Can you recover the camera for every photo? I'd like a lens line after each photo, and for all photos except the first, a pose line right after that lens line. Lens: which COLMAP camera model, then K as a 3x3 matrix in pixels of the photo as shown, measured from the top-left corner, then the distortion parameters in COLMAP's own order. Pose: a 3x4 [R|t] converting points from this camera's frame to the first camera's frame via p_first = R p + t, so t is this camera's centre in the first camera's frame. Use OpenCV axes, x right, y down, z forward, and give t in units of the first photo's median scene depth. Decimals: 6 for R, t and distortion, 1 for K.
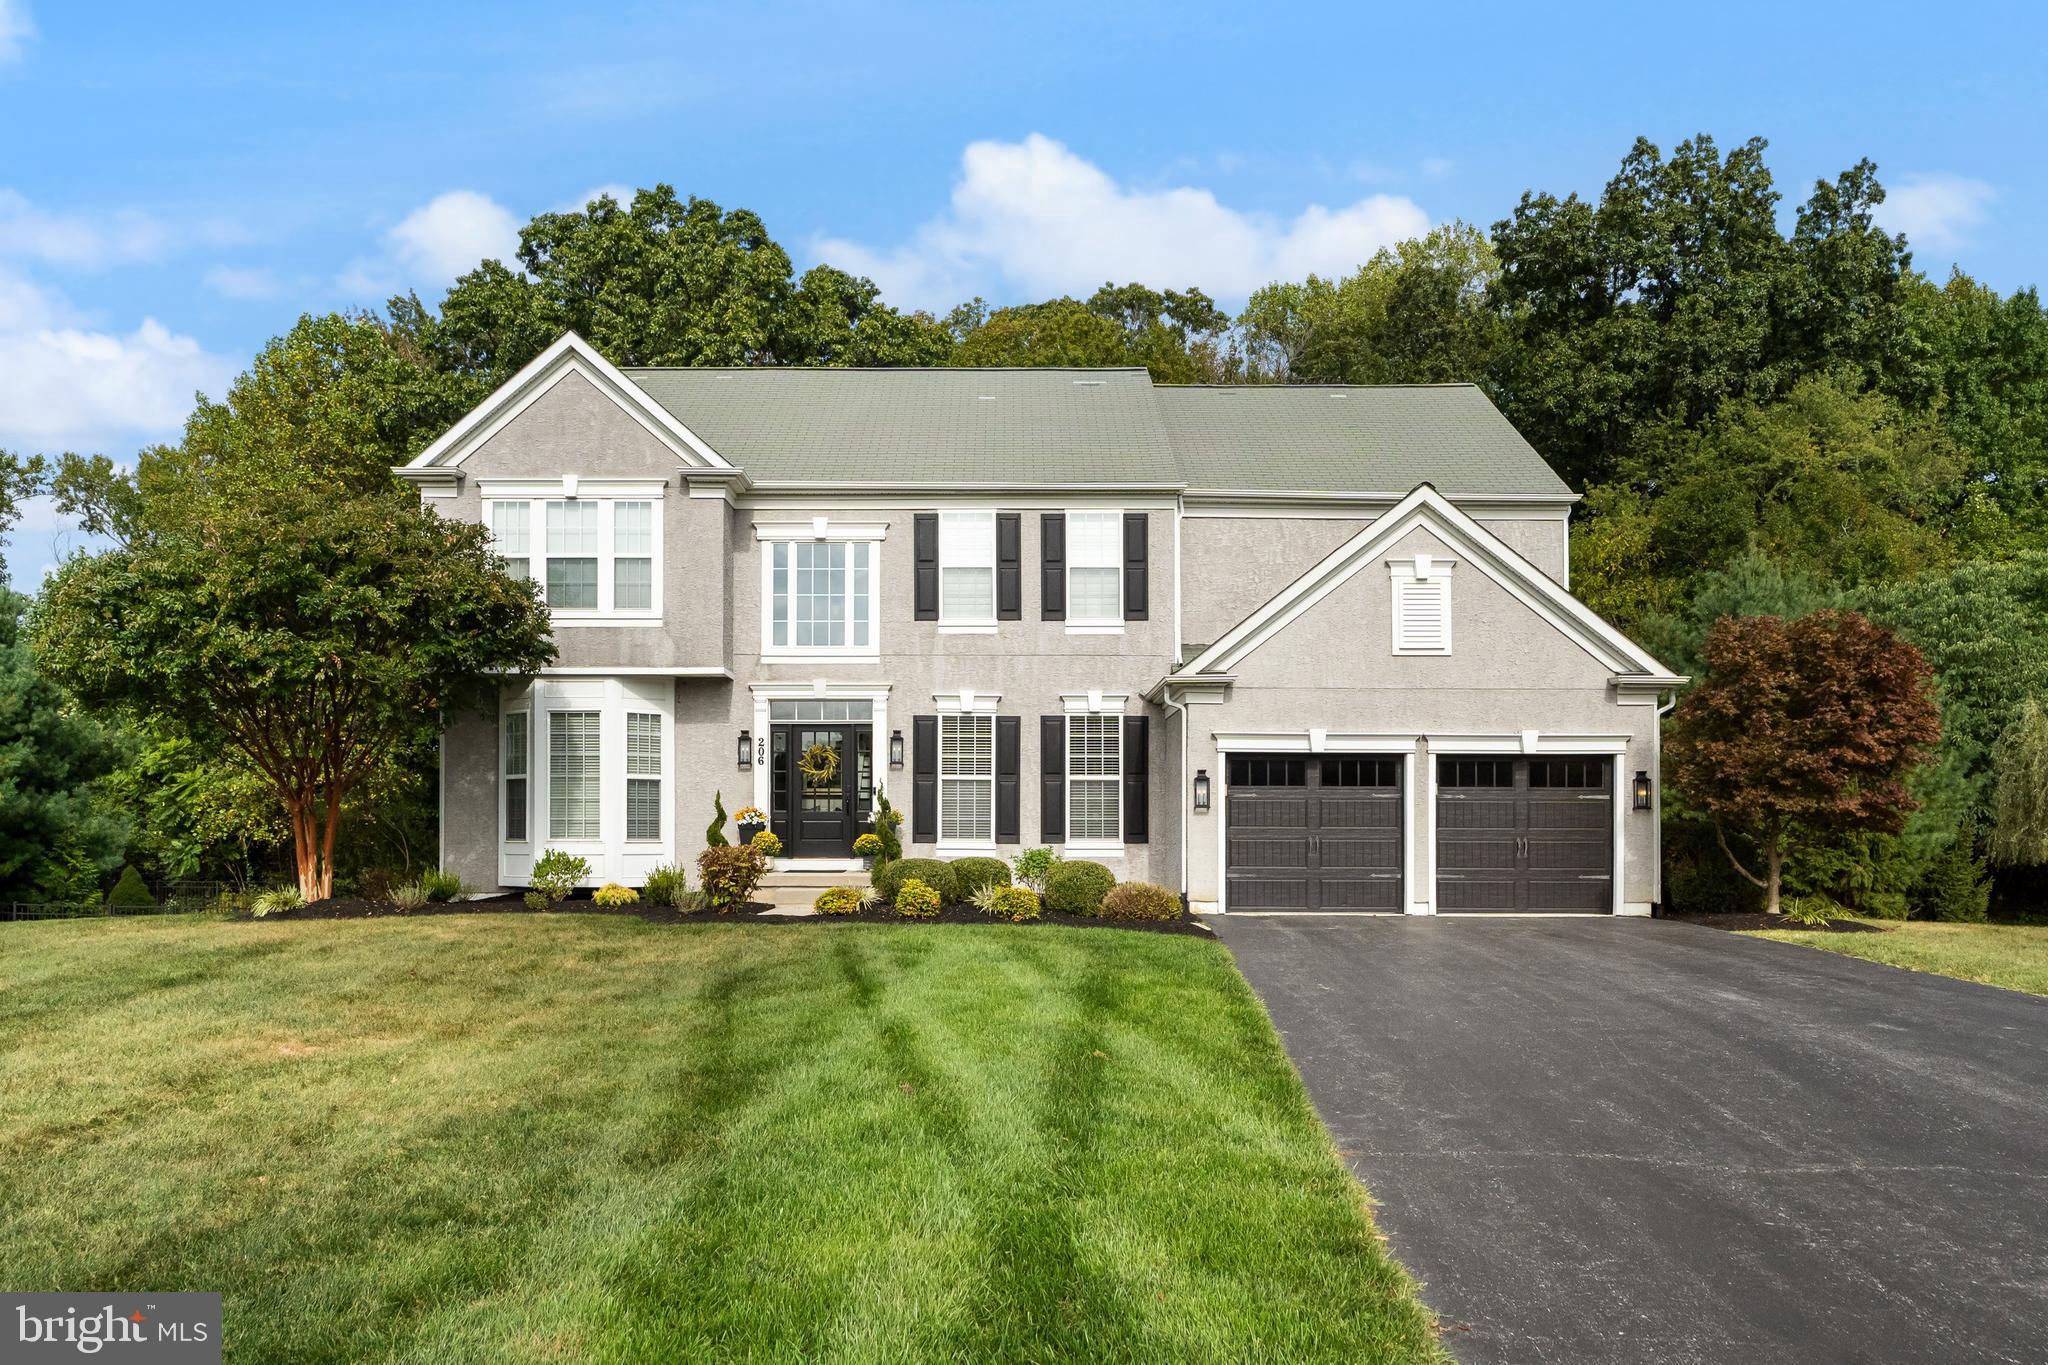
lens RADIAL K [[1491.9, 0, 996.3], [0, 1491.9, 771.9], [0, 0, 1]] dist [-0.001945, -0.045160]
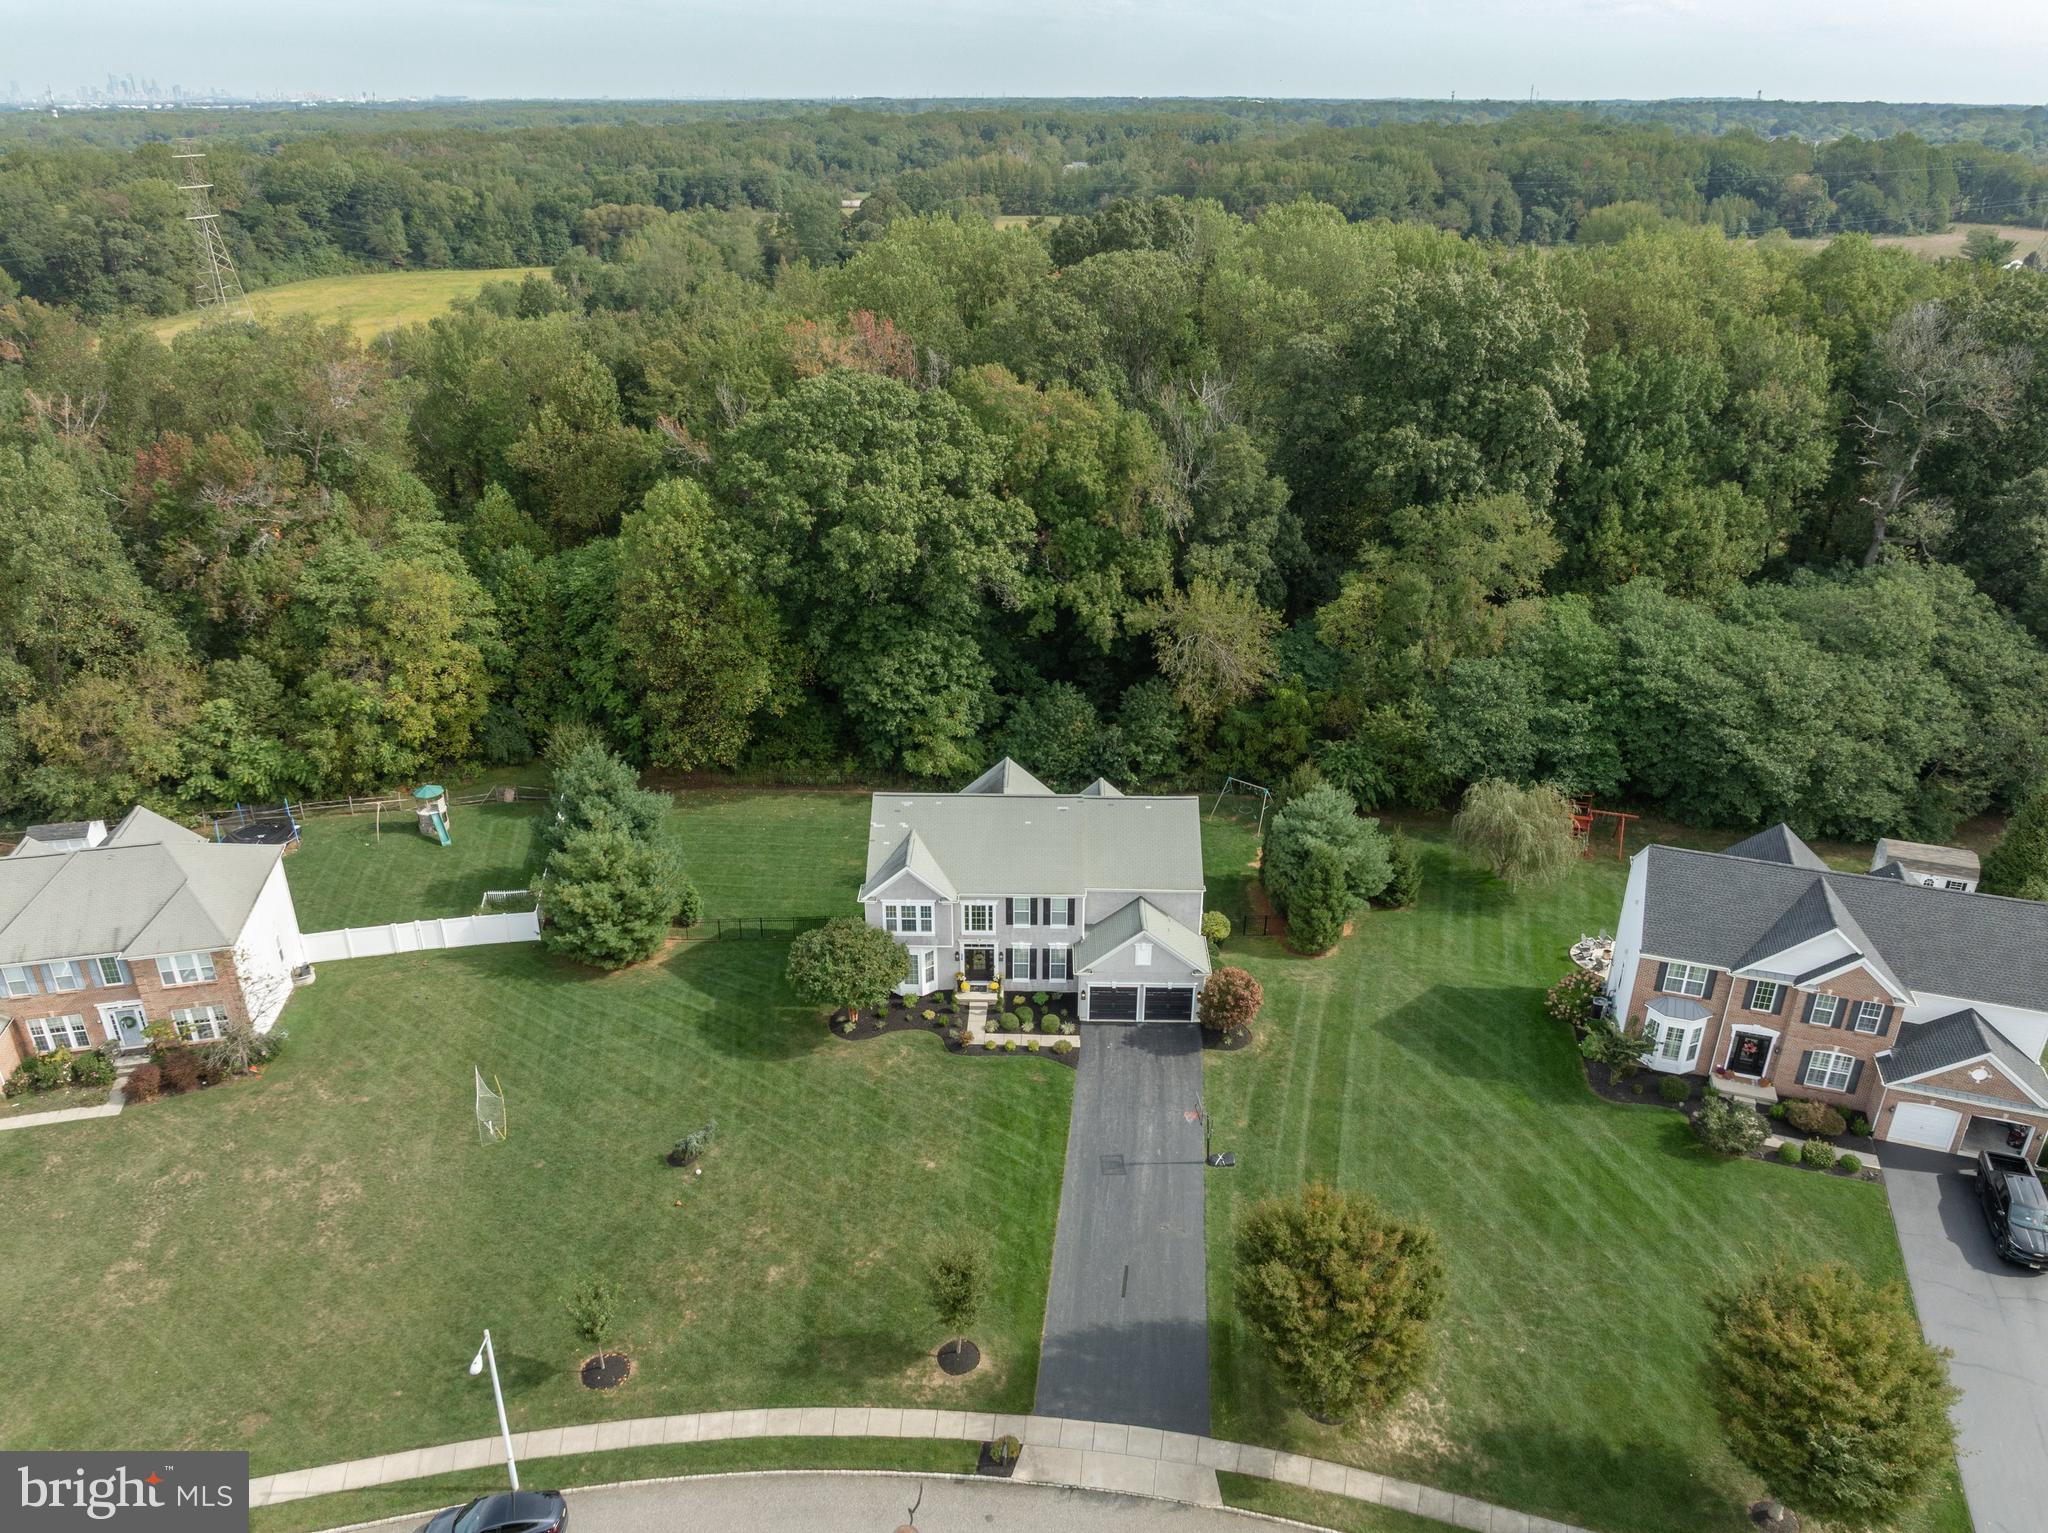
lens RADIAL K [[1455.0, 0, 1024.0], [0, 1455.0, 766.5], [0, 0, 1]] dist [-0.038299, -0.003225]
pose [[0.999891, 0.010808, -0.010059, 0.015808], [-0.005123, 0.892923, 0.450179, -1.935071], [0.013848, -0.450079, 0.892882, -1.822820]]
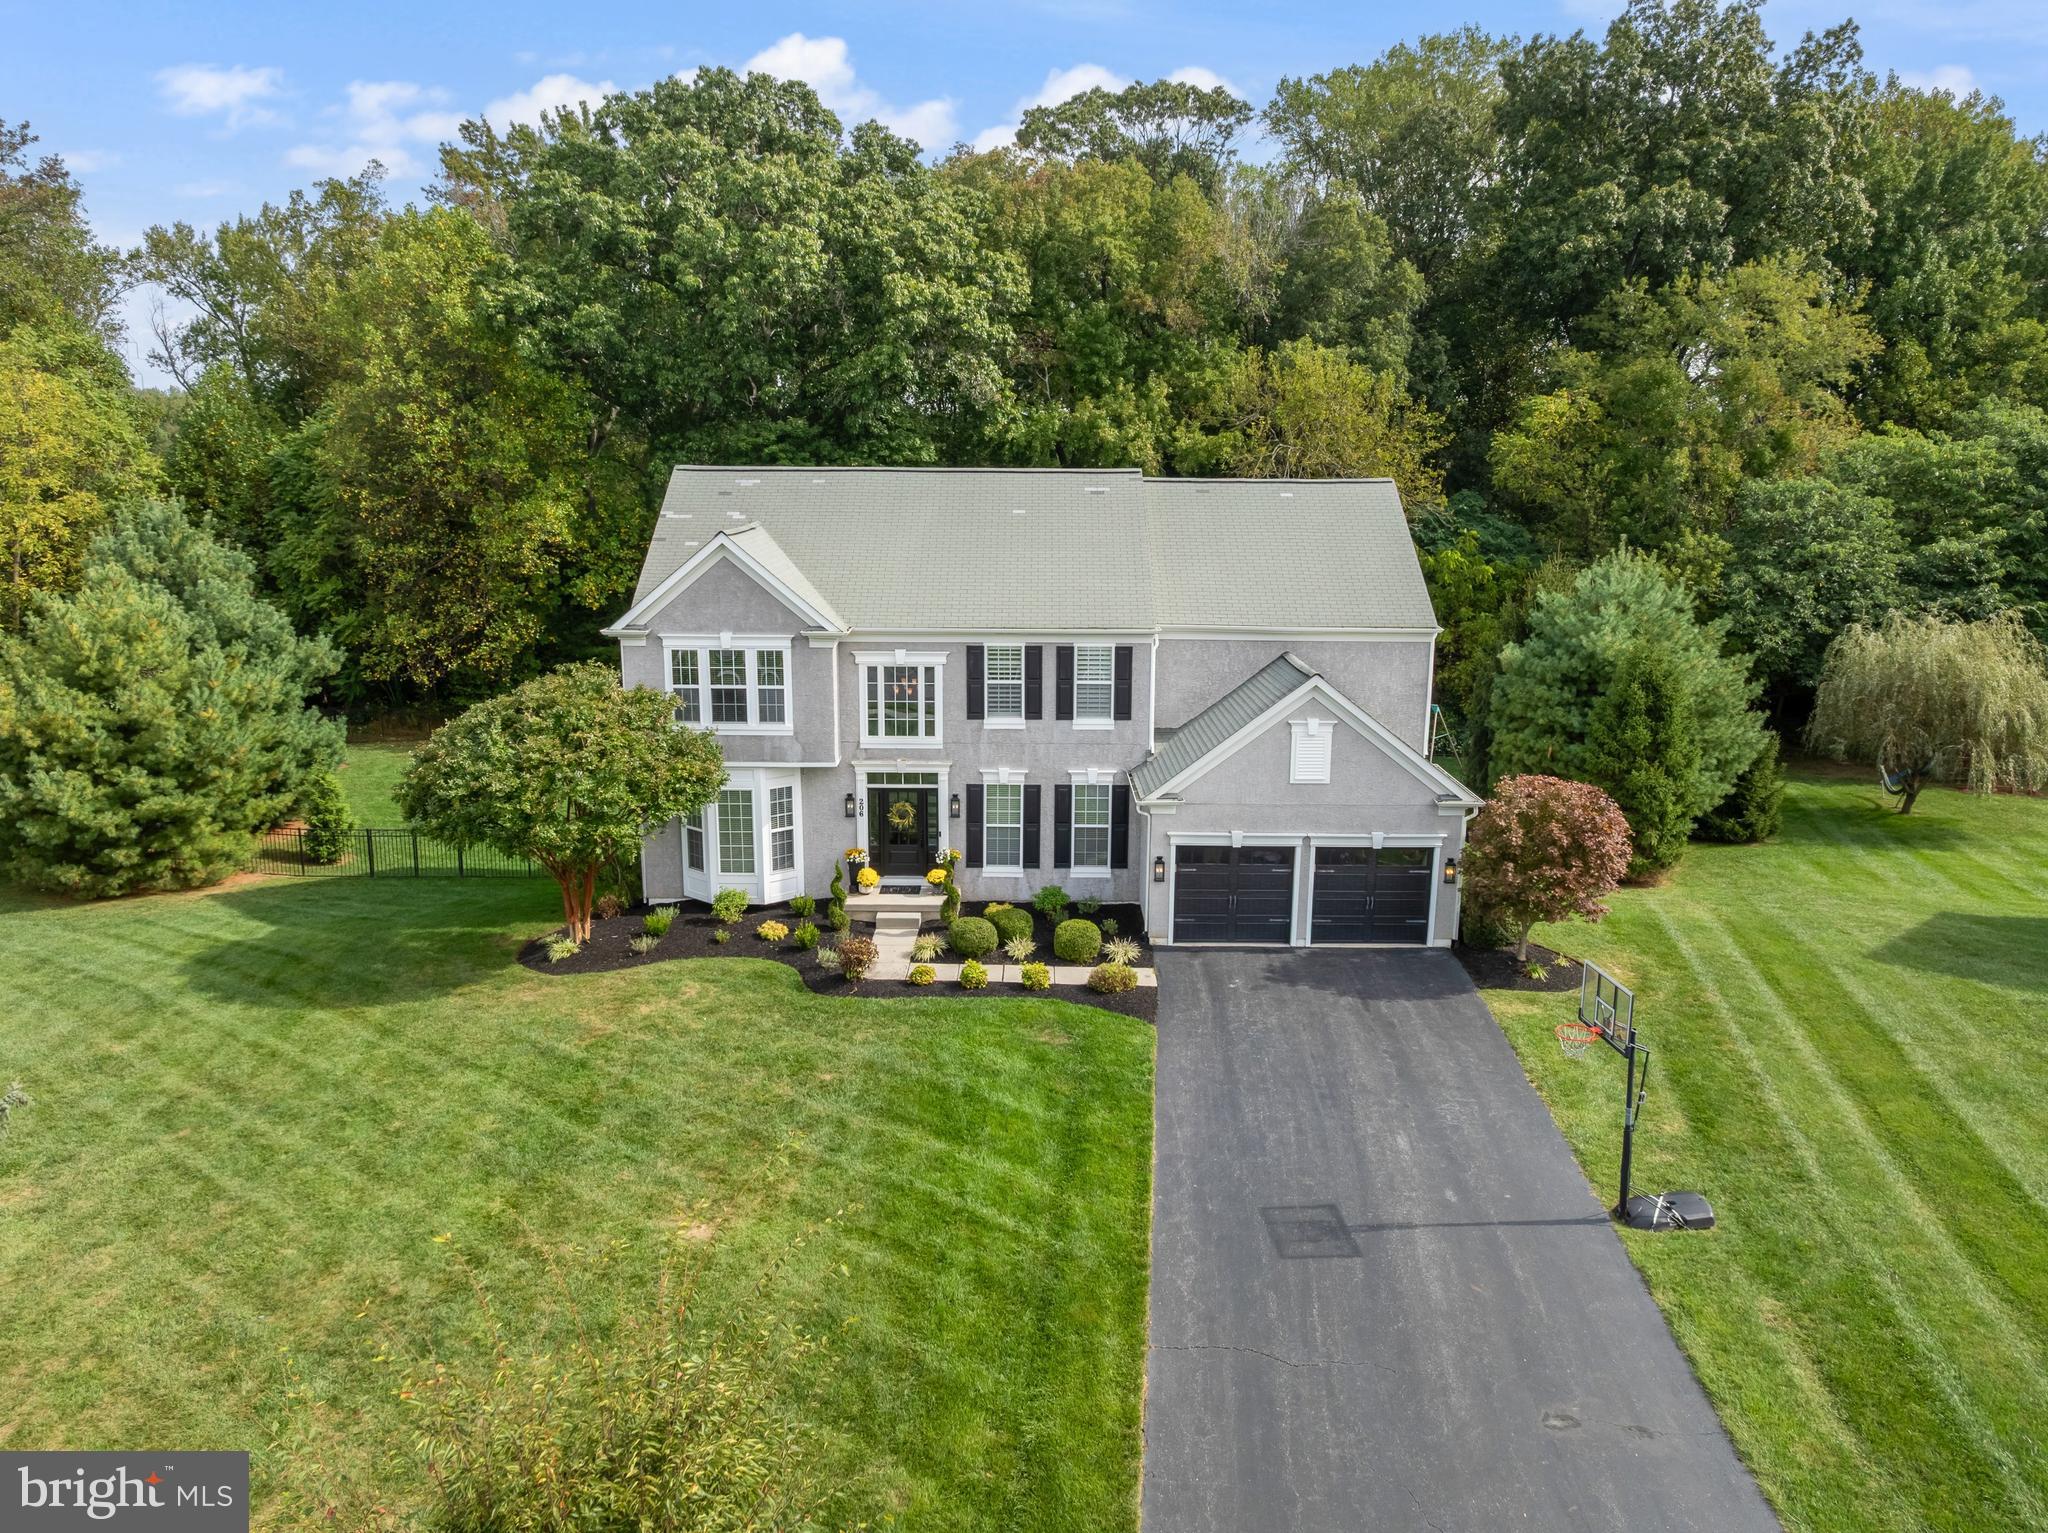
lens RADIAL K [[1455.0, 0, 1024.0], [0, 1455.0, 766.5], [0, 0, 1]] dist [-0.038299, -0.003225]
pose [[0.999968, 0.007881, -0.000968, 0.001198], [-0.007412, 0.970224, 0.242098, -0.395486], [0.002847, -0.242083, 0.970251, -0.359974]]
